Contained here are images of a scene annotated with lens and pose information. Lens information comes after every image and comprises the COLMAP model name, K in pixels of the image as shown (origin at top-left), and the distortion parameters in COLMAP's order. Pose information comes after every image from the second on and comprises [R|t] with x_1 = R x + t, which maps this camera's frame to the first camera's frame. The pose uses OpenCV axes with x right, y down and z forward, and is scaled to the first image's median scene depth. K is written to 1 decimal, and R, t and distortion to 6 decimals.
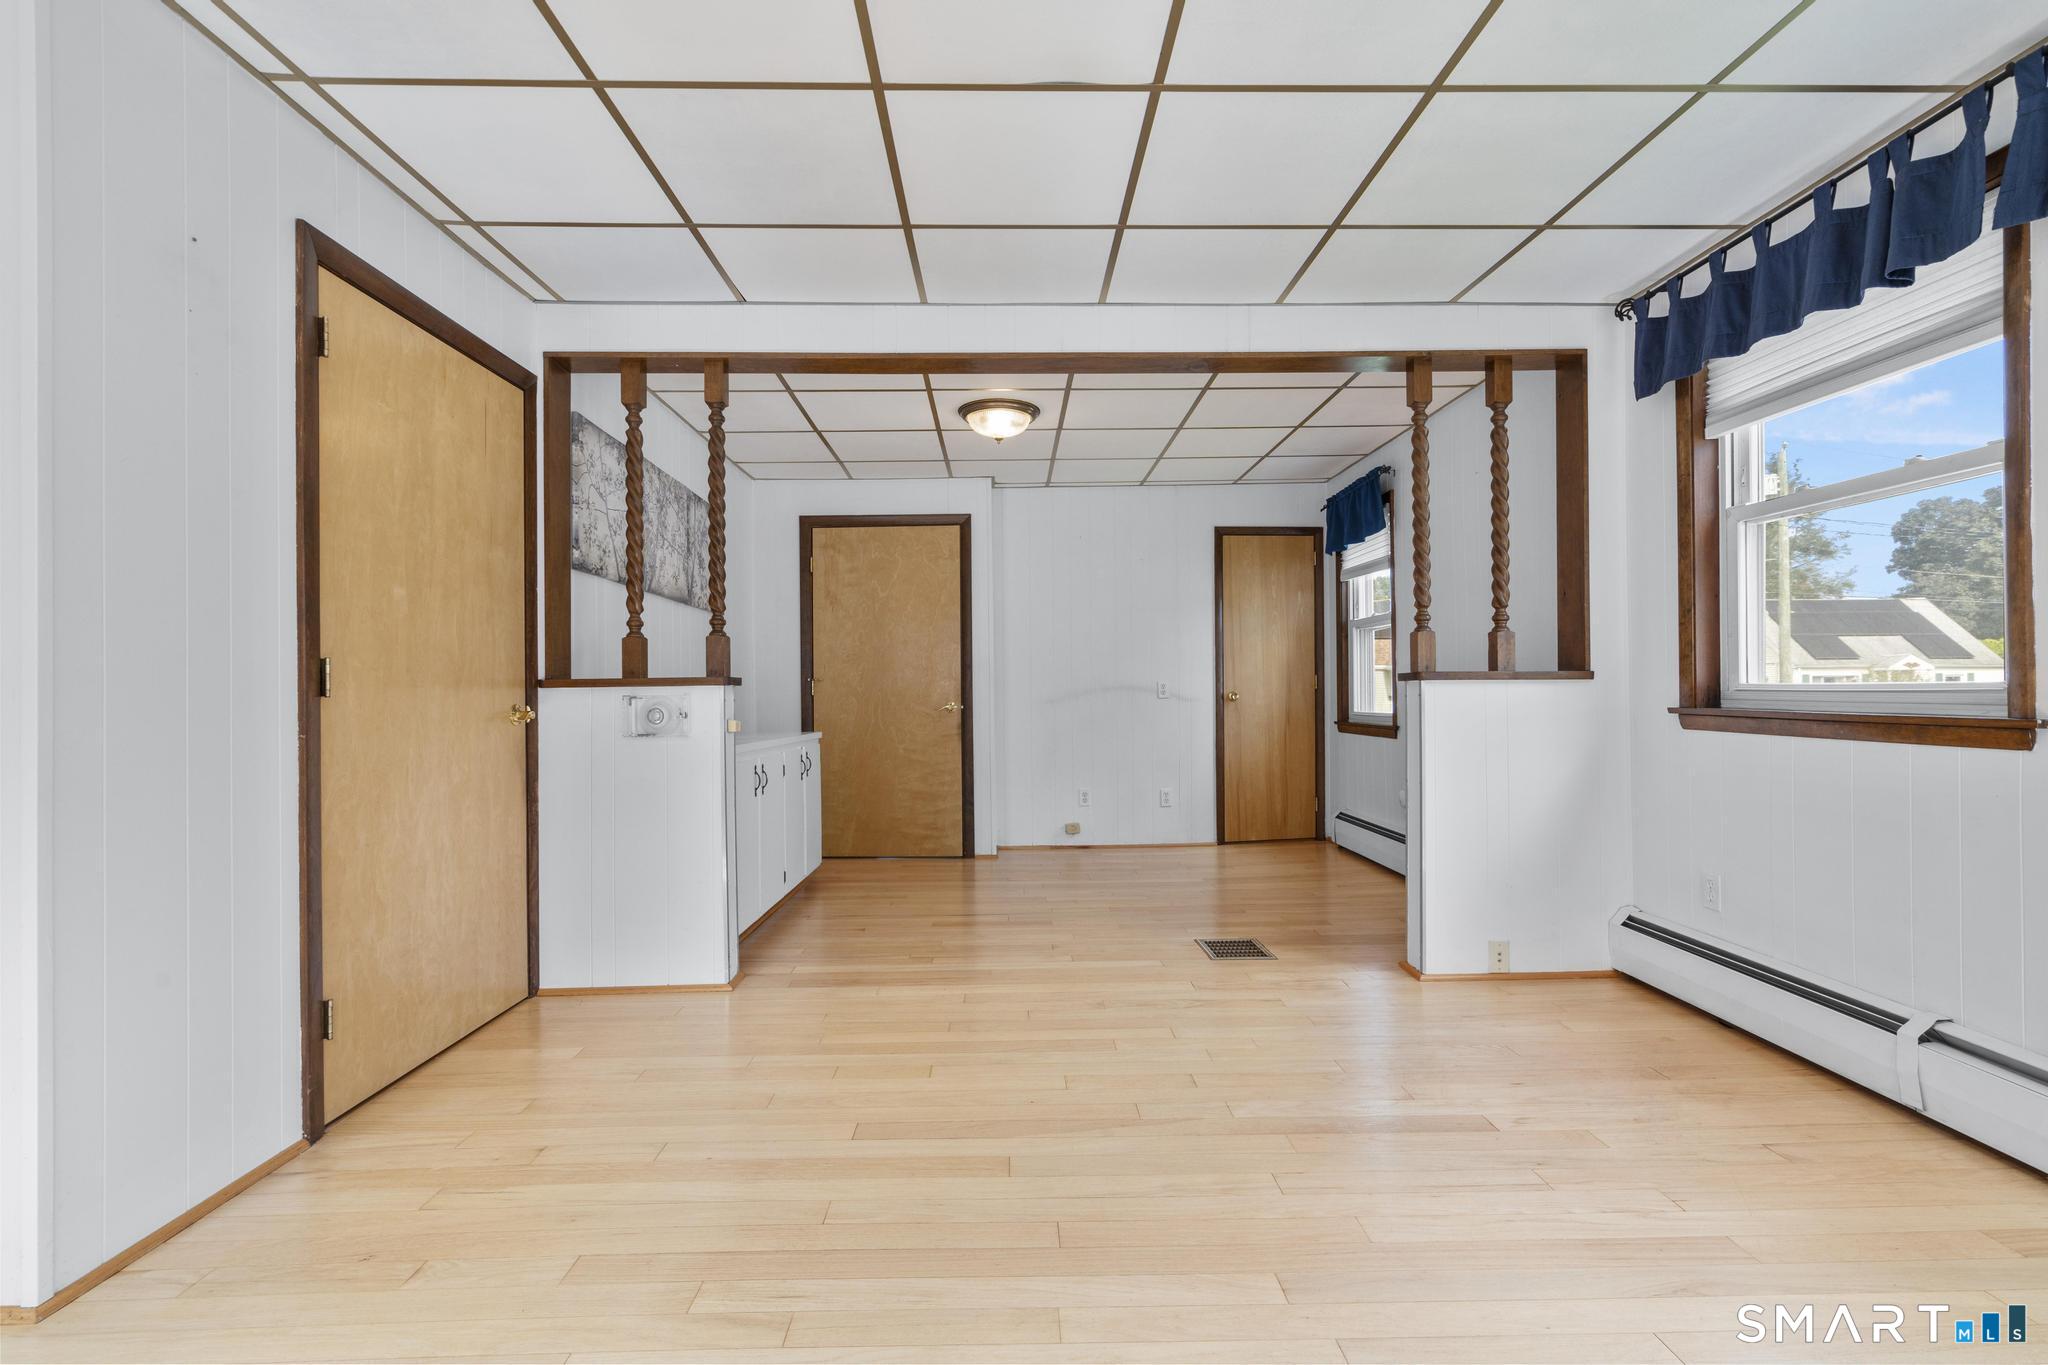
lens RADIAL K [[919.0, 0, 1030.7], [0, 919.0, 692.5], [0, 0, 1]] dist [-0.007874, 0.004345]
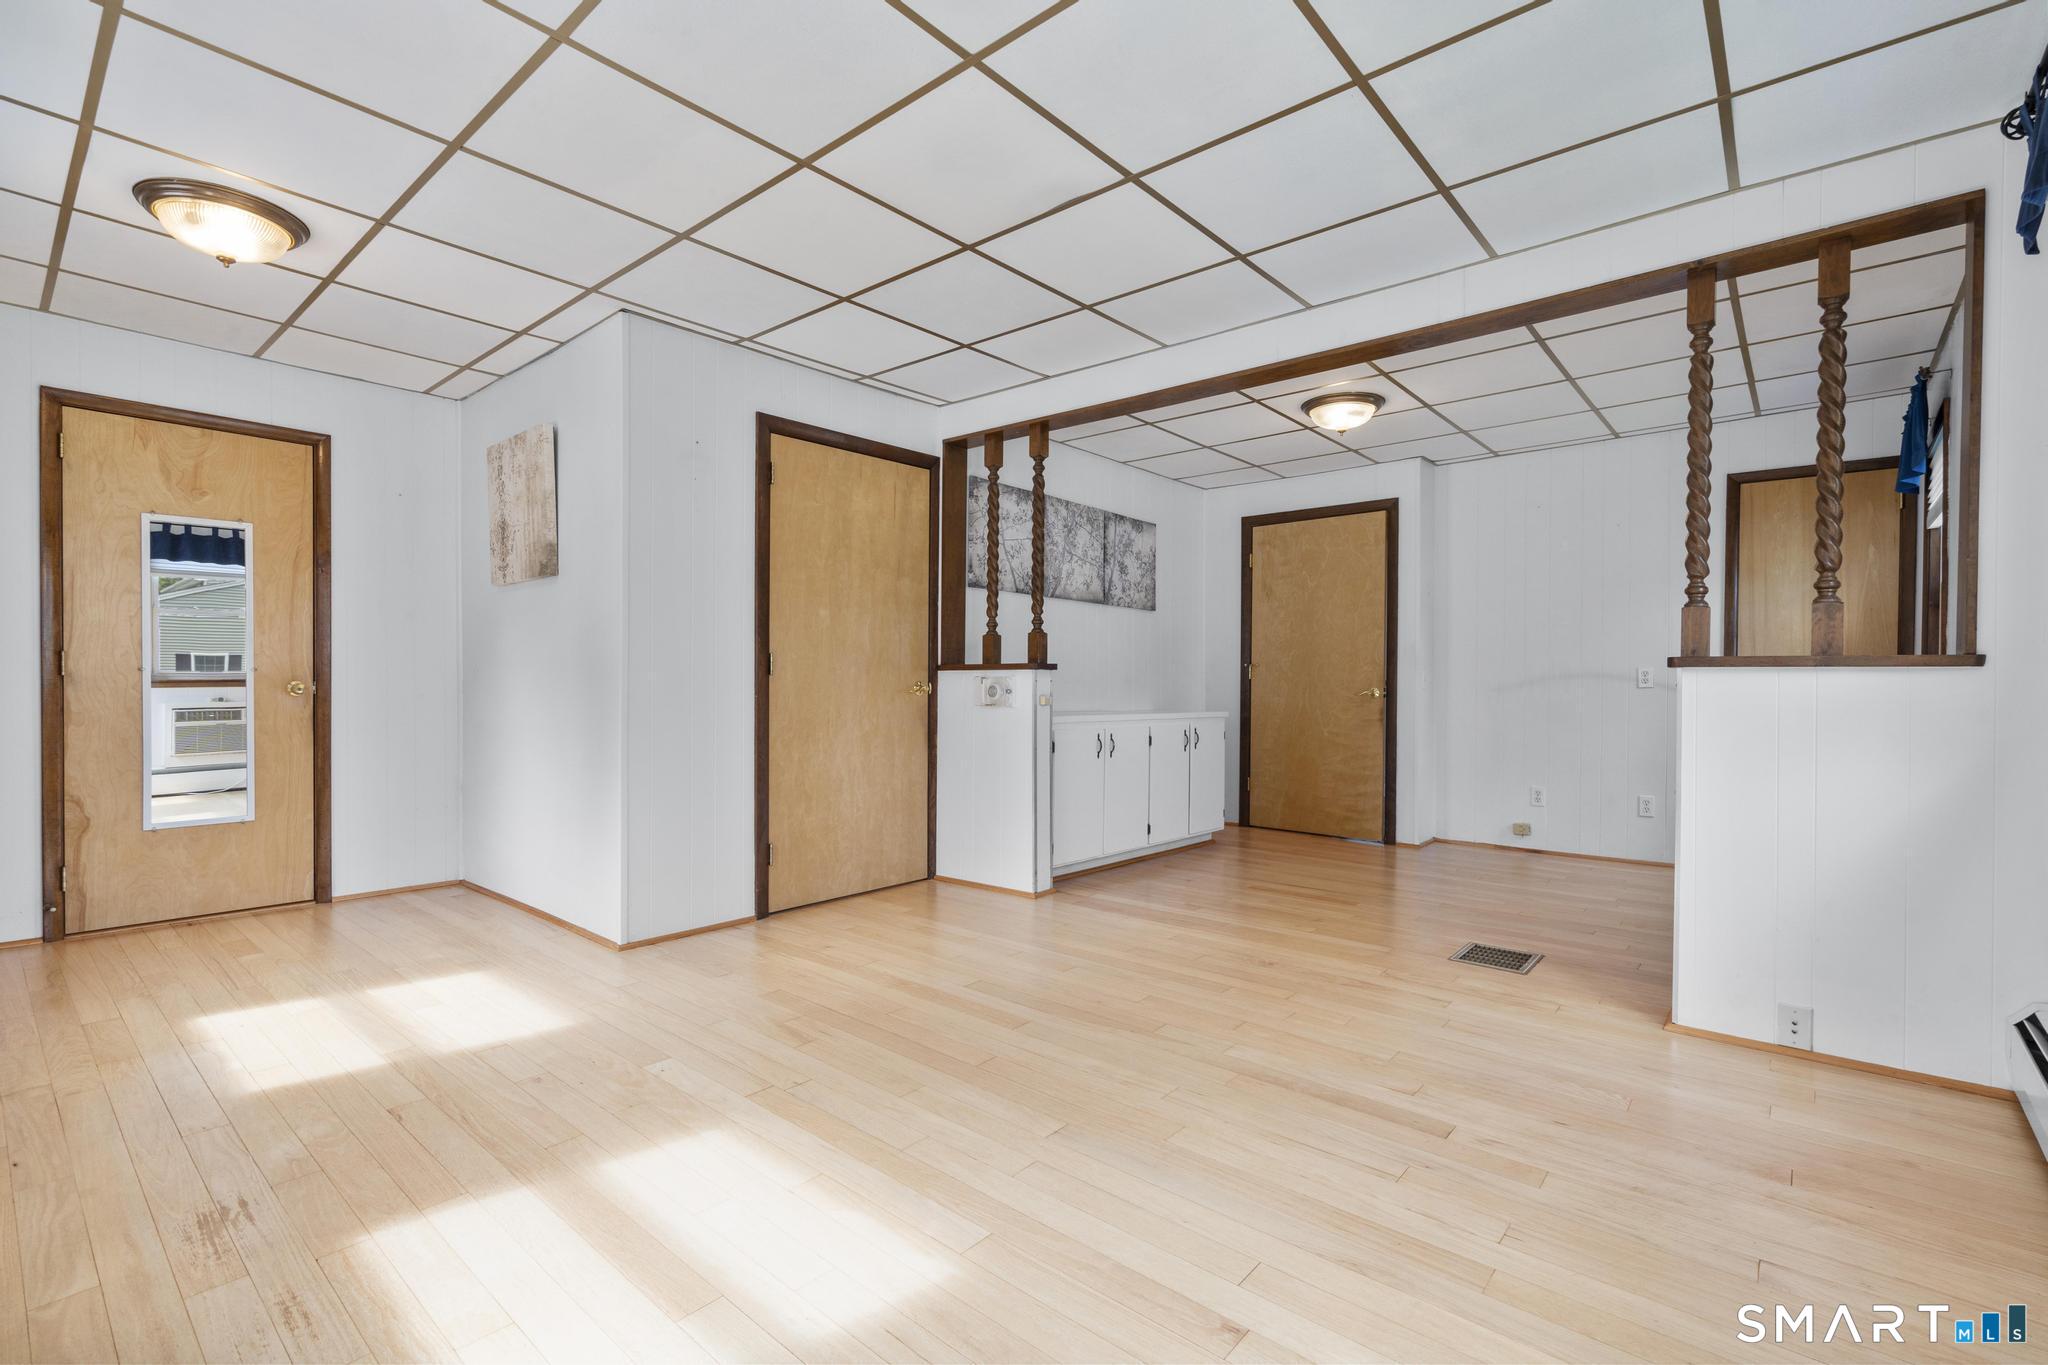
lens RADIAL K [[919.0, 0, 1030.7], [0, 919.0, 692.5], [0, 0, 1]] dist [-0.007874, 0.004345]
pose [[0.746264, 0.021666, -0.665297, 0.542364], [-0.010391, 0.999728, 0.020901, -0.002232], [0.665569, -0.008684, 0.746286, 0.000287]]
